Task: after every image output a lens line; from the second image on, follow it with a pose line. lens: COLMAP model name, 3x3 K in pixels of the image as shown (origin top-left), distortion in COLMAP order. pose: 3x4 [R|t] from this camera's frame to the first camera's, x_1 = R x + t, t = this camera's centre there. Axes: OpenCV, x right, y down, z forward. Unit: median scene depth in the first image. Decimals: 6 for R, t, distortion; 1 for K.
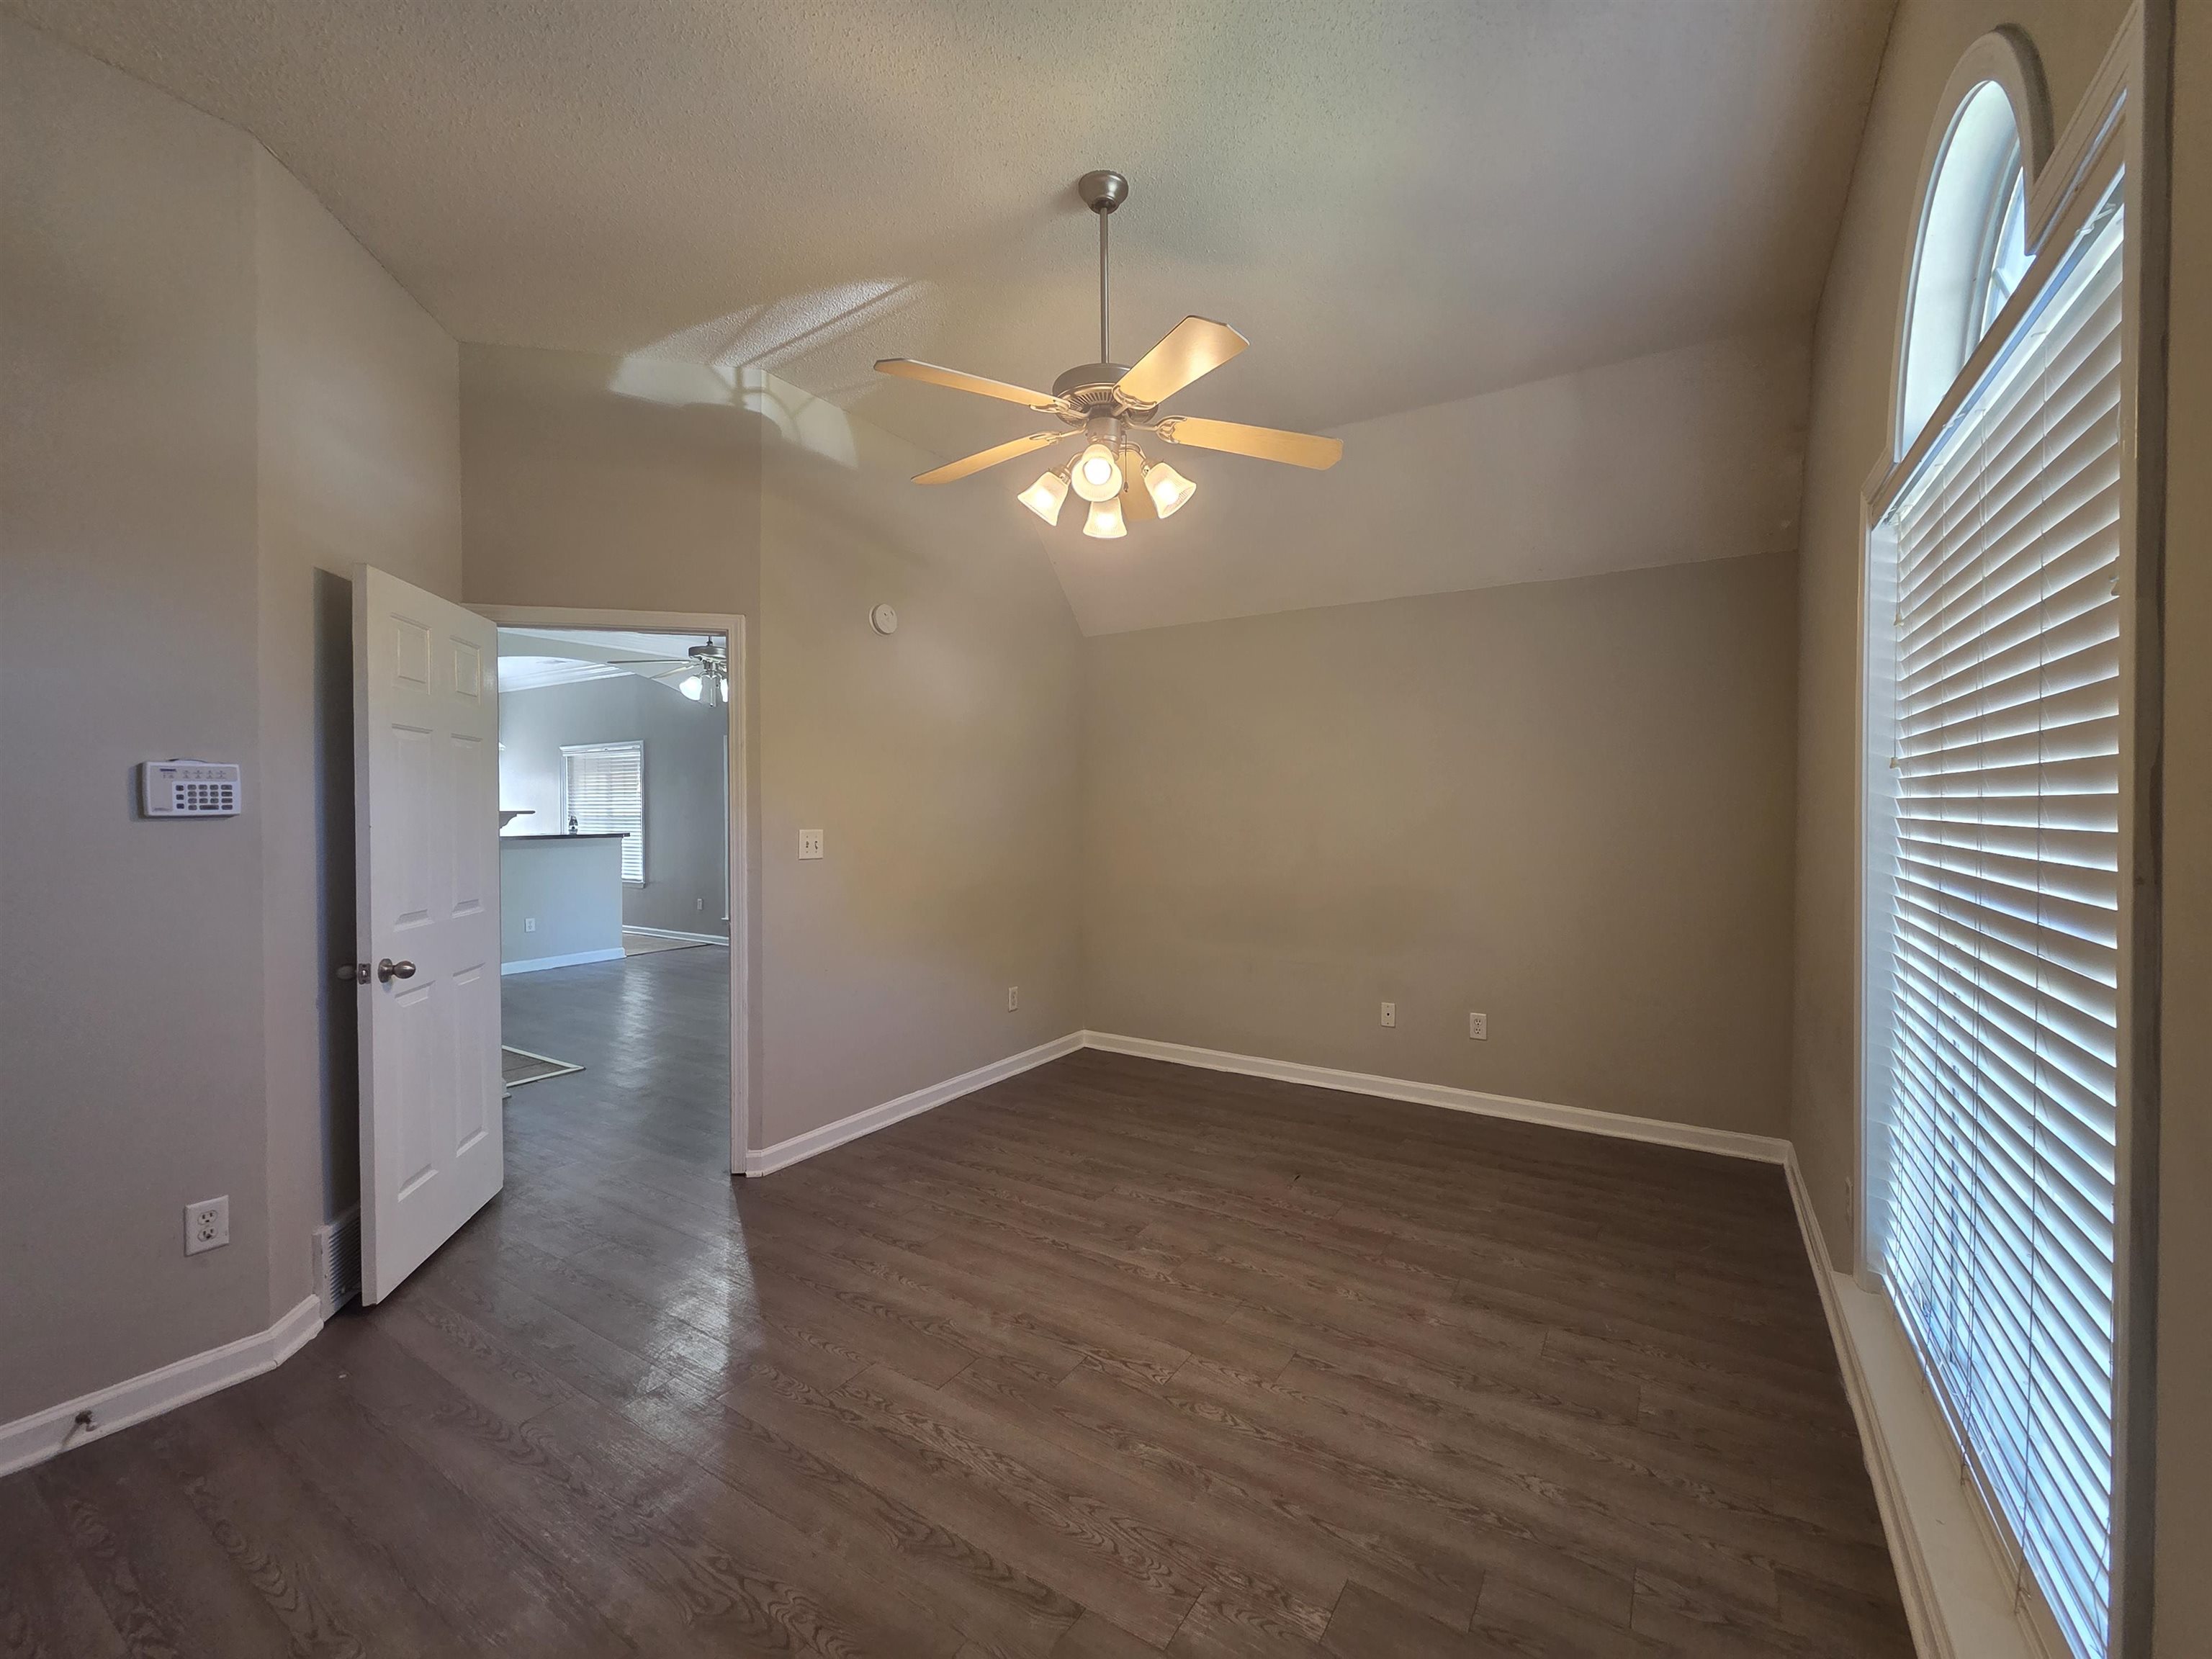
lens RADIAL K [[901.6, 0, 1123.4], [0, 901.6, 822.5], [0, 0, 1]] dist [0.003856, -0.003973]
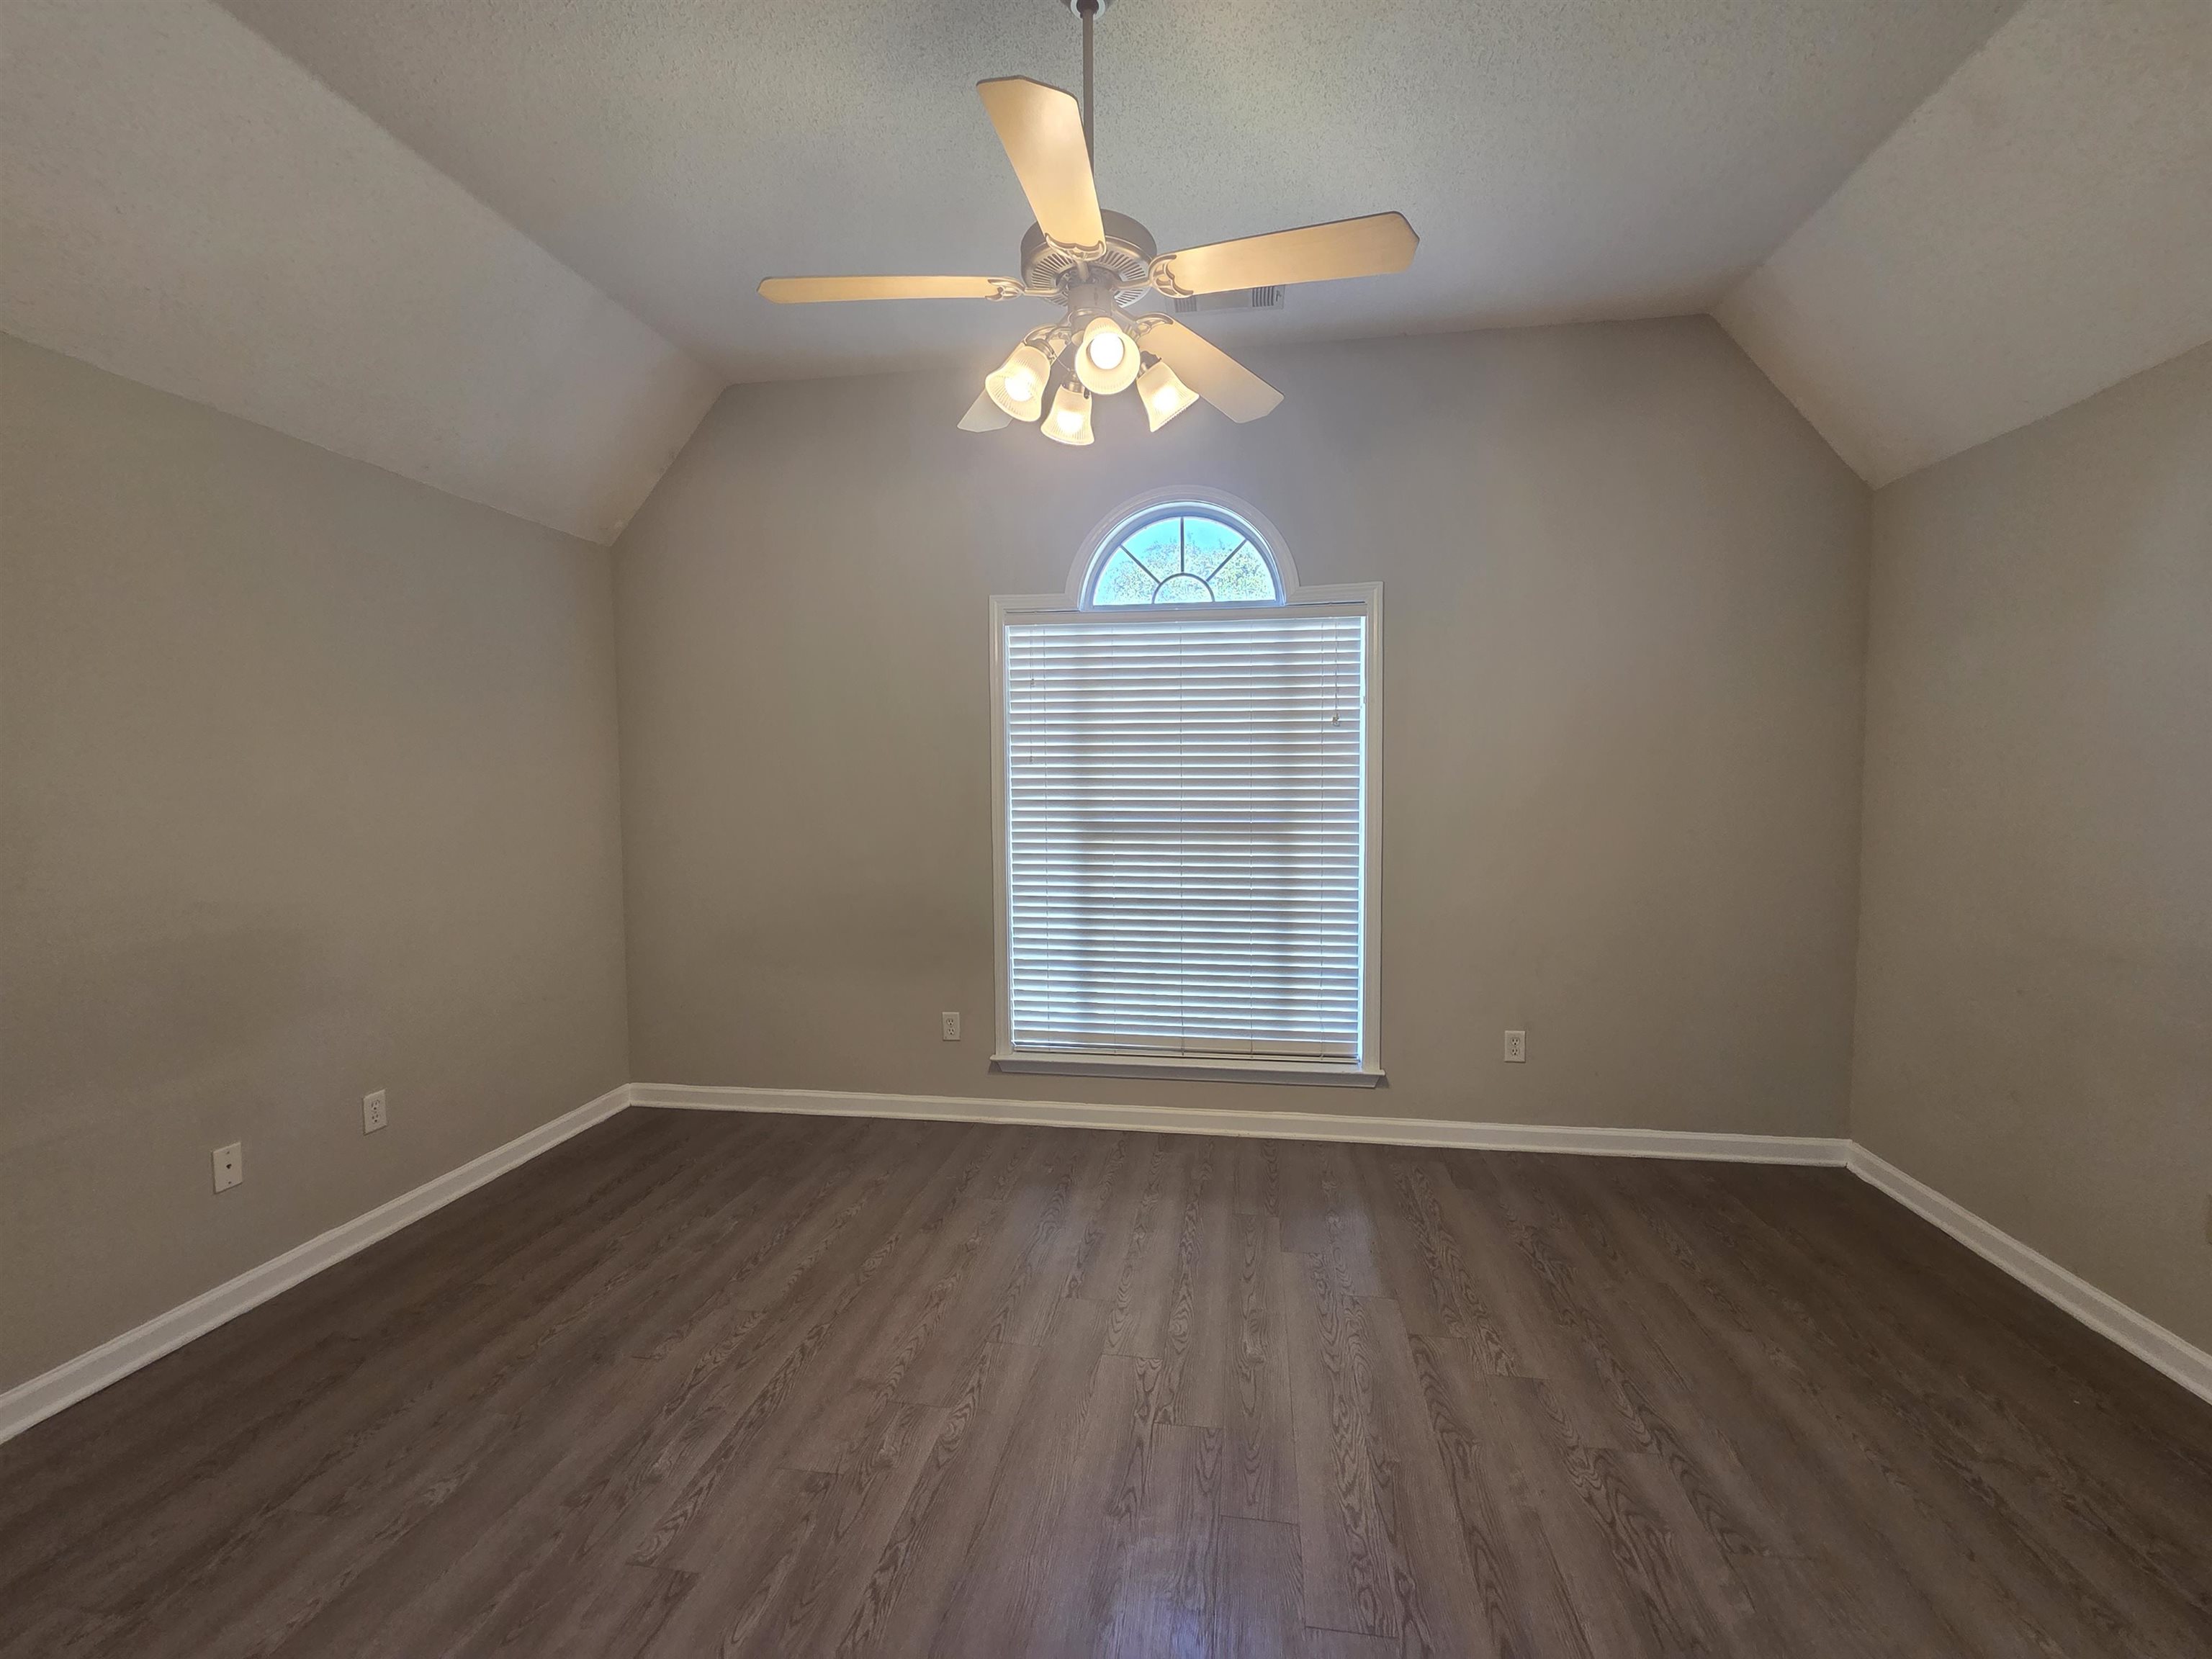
lens RADIAL K [[901.6, 0, 1123.4], [0, 901.6, 822.5], [0, 0, 1]] dist [0.003856, -0.003973]
pose [[-0.397480, -0.046483, 0.916433, -0.788783], [0.022360, 0.997929, 0.060314, -0.033585], [-0.917339, 0.044465, -0.395617, 1.338580]]
